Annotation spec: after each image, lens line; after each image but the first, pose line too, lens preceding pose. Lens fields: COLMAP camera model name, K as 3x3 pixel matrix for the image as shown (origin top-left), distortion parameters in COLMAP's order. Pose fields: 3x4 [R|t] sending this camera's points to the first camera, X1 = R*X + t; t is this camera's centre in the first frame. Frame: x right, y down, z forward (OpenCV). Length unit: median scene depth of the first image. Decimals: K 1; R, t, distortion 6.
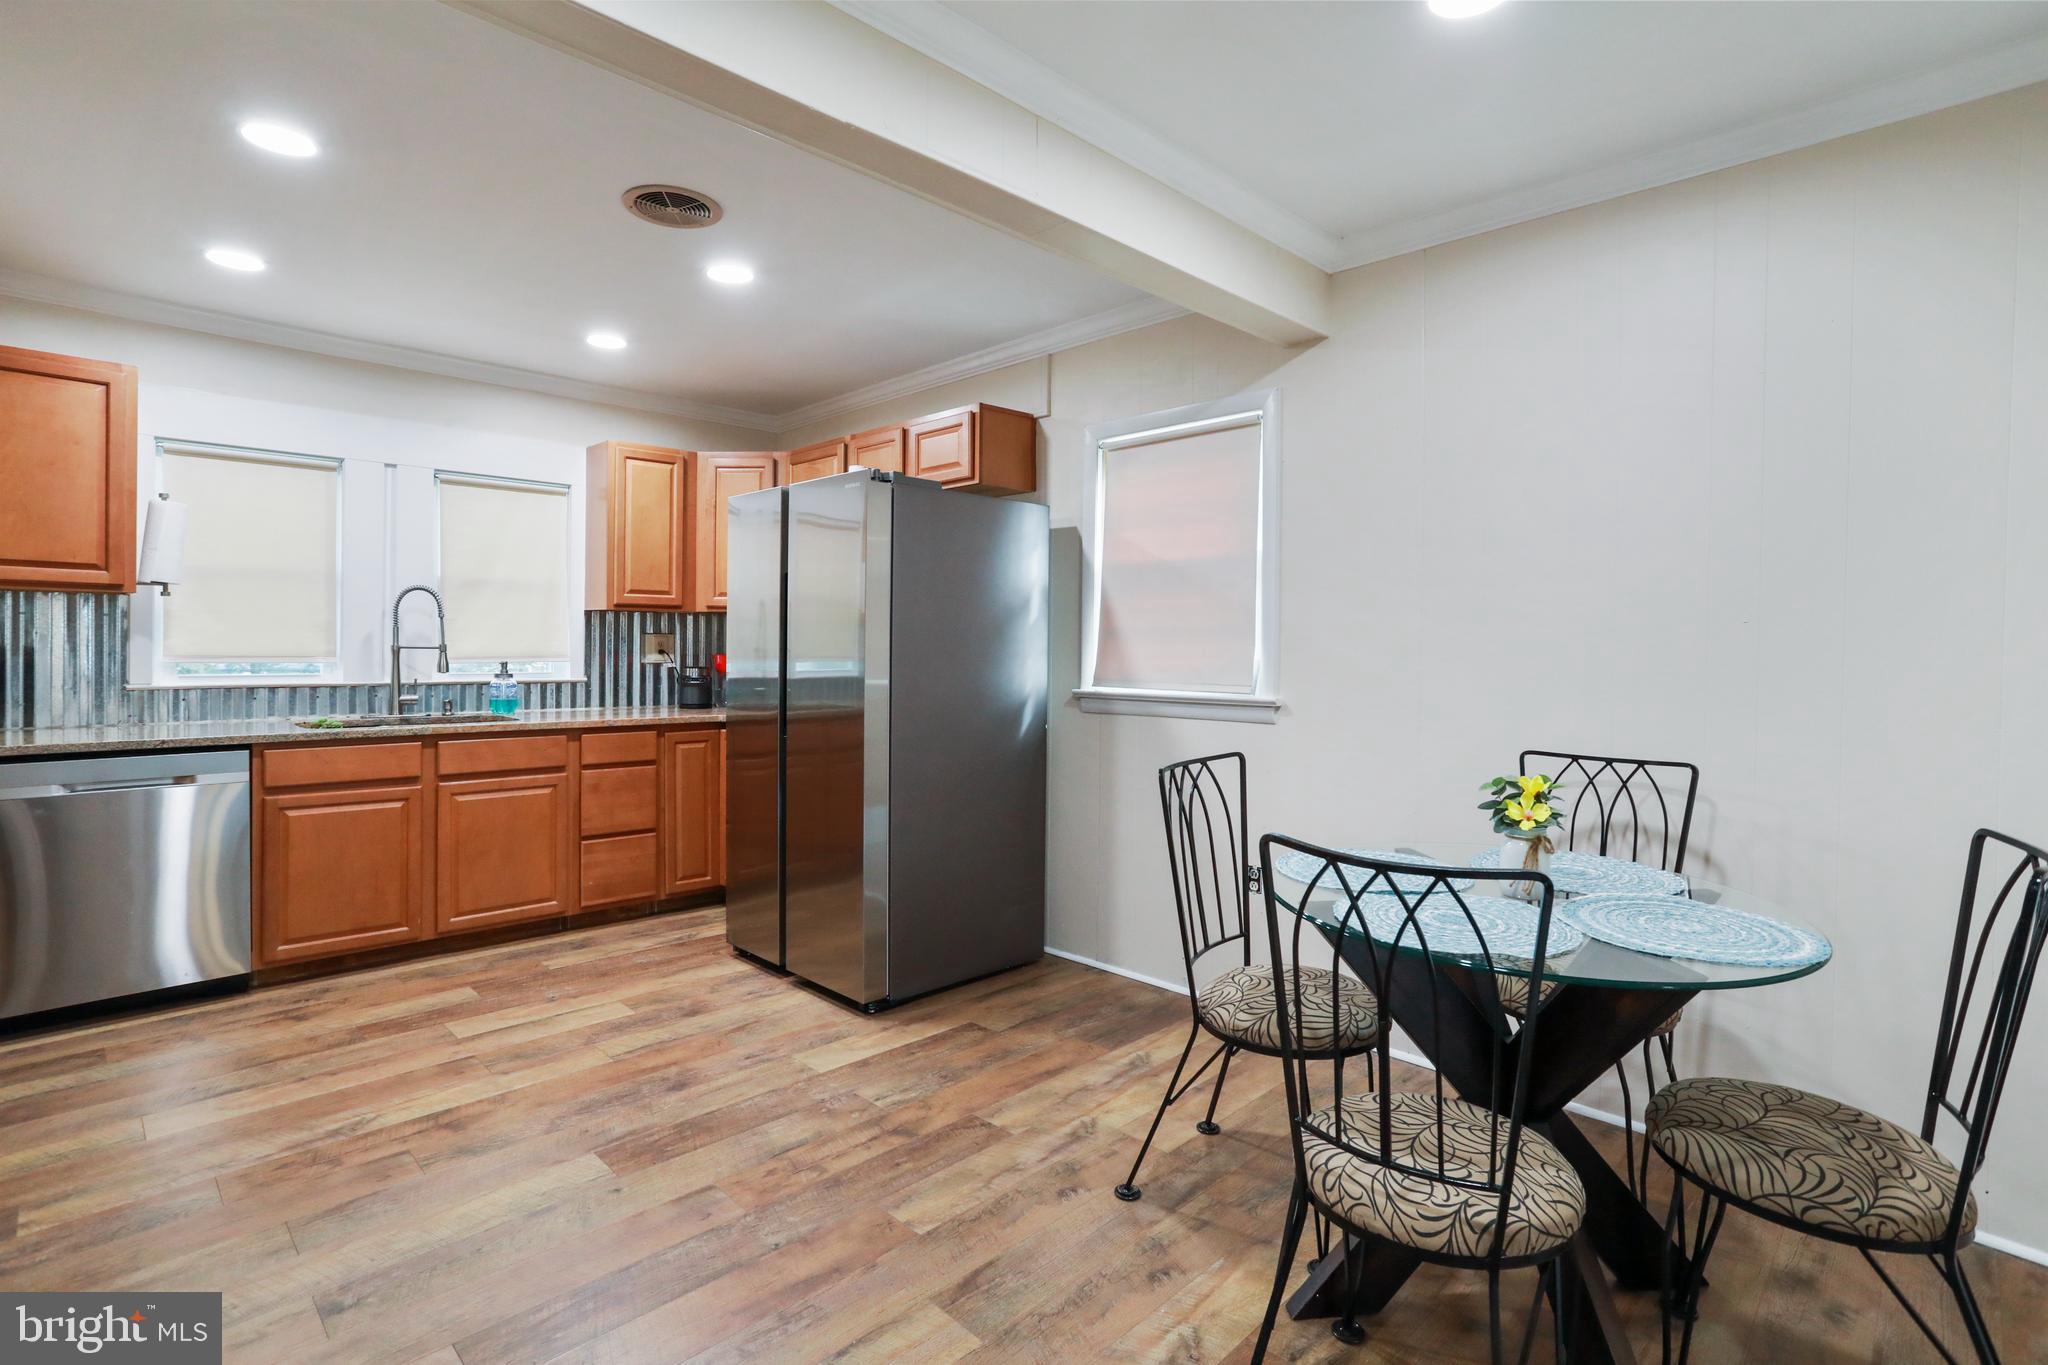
lens RADIAL K [[997.8, 0, 1026.5], [0, 997.8, 657.8], [0, 0, 1]] dist [-0.058068, 0.032883]
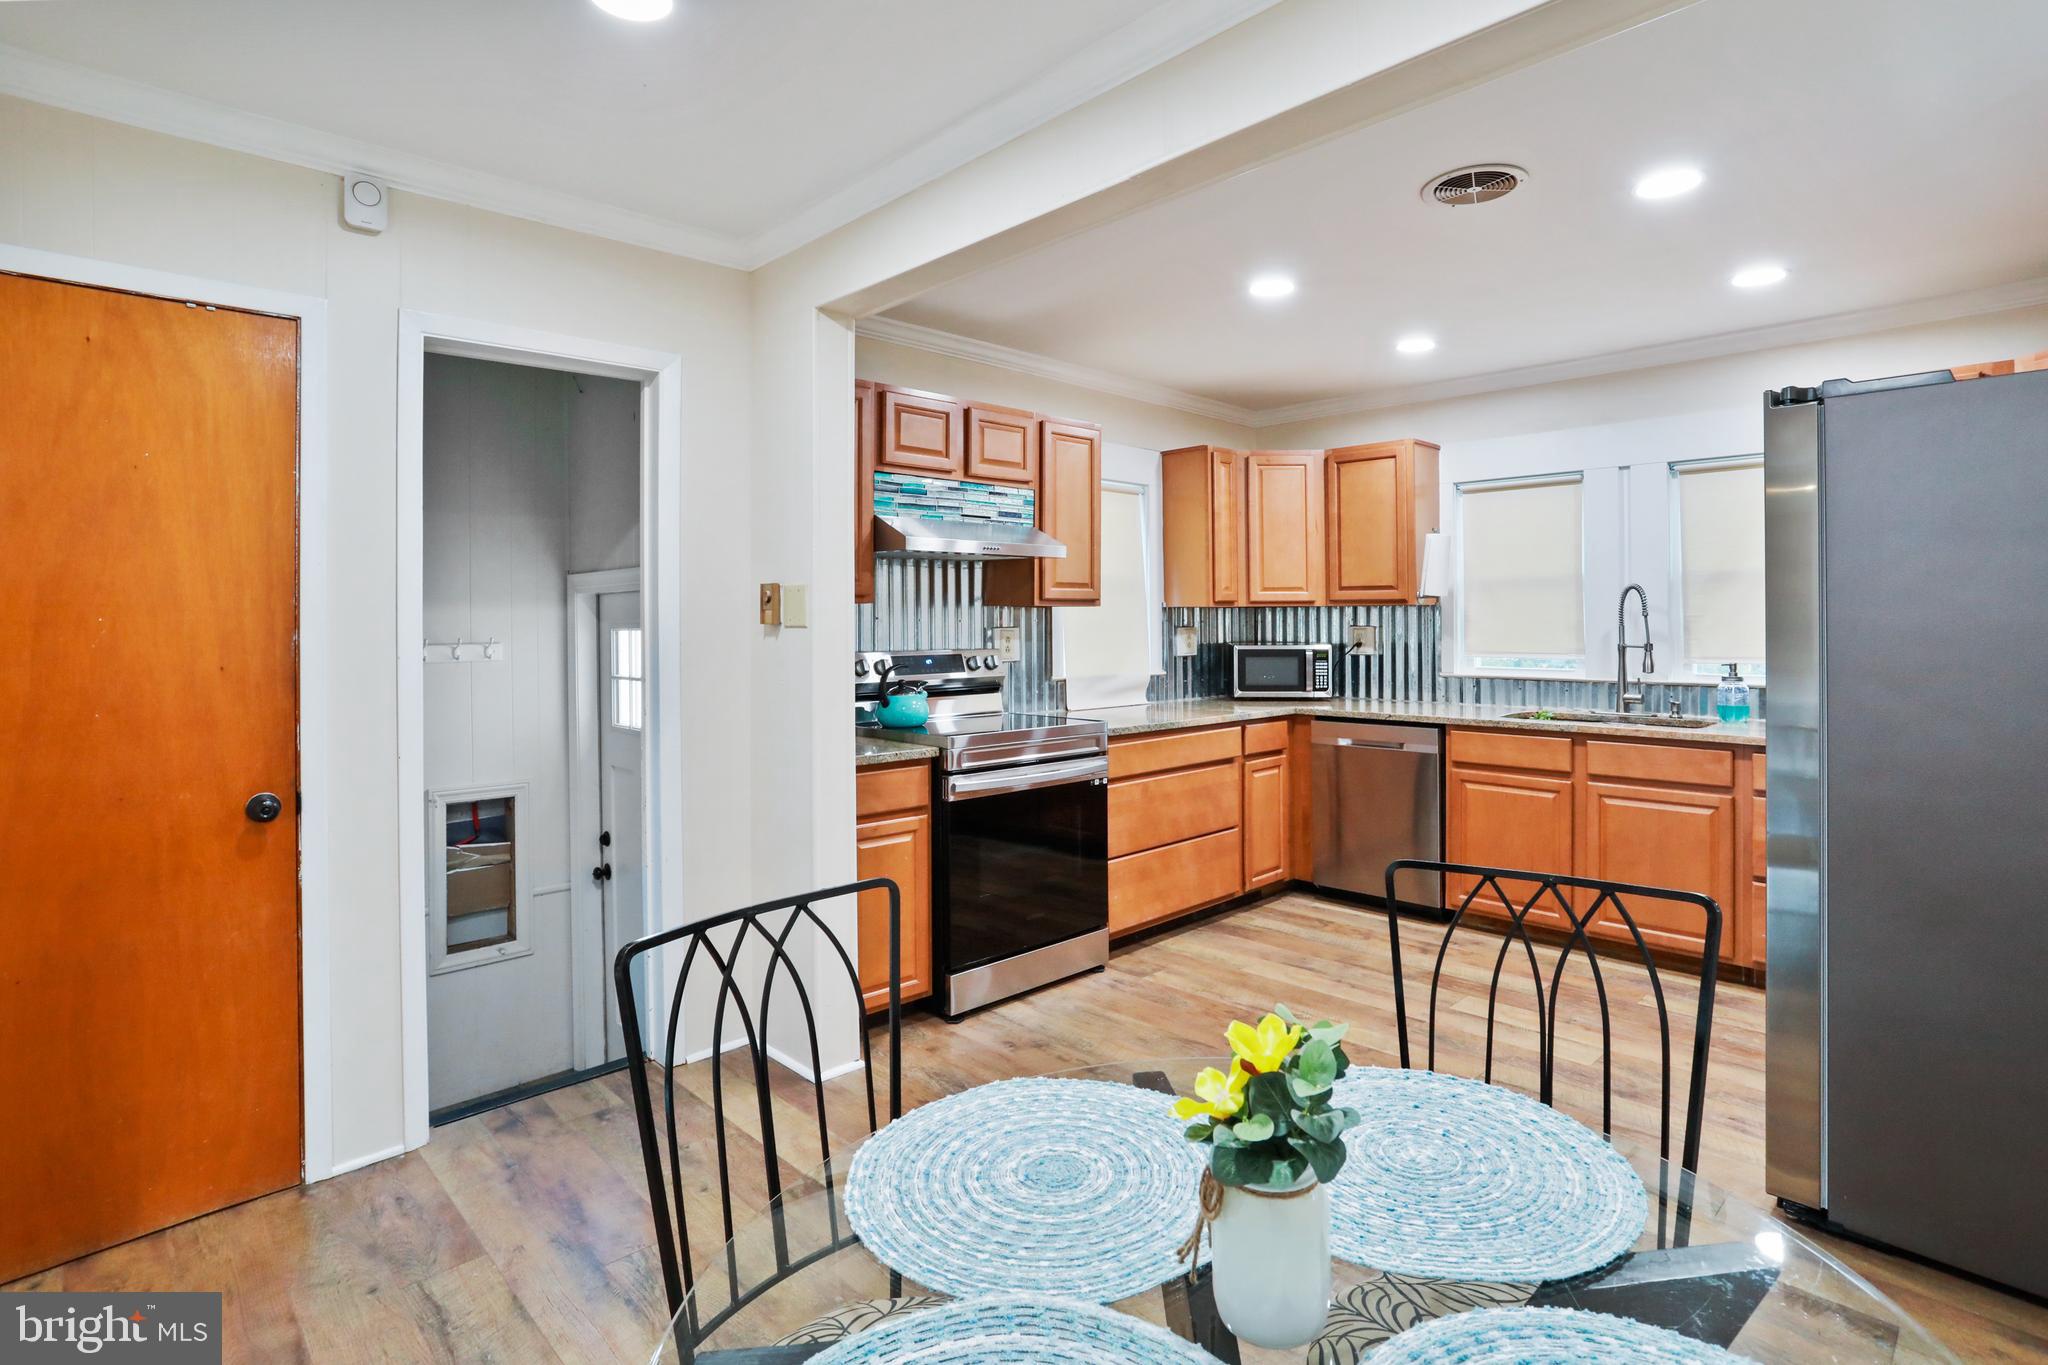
lens RADIAL K [[1030.1, 0, 1036.3], [0, 1030.1, 613.2], [0, 0, 1]] dist [-0.063520, 0.035683]
pose [[-0.017040, -0.020480, -0.999645, 0.452247], [-0.011503, 0.999728, -0.020285, -0.017828], [0.999789, 0.011153, -0.017271, 0.444092]]
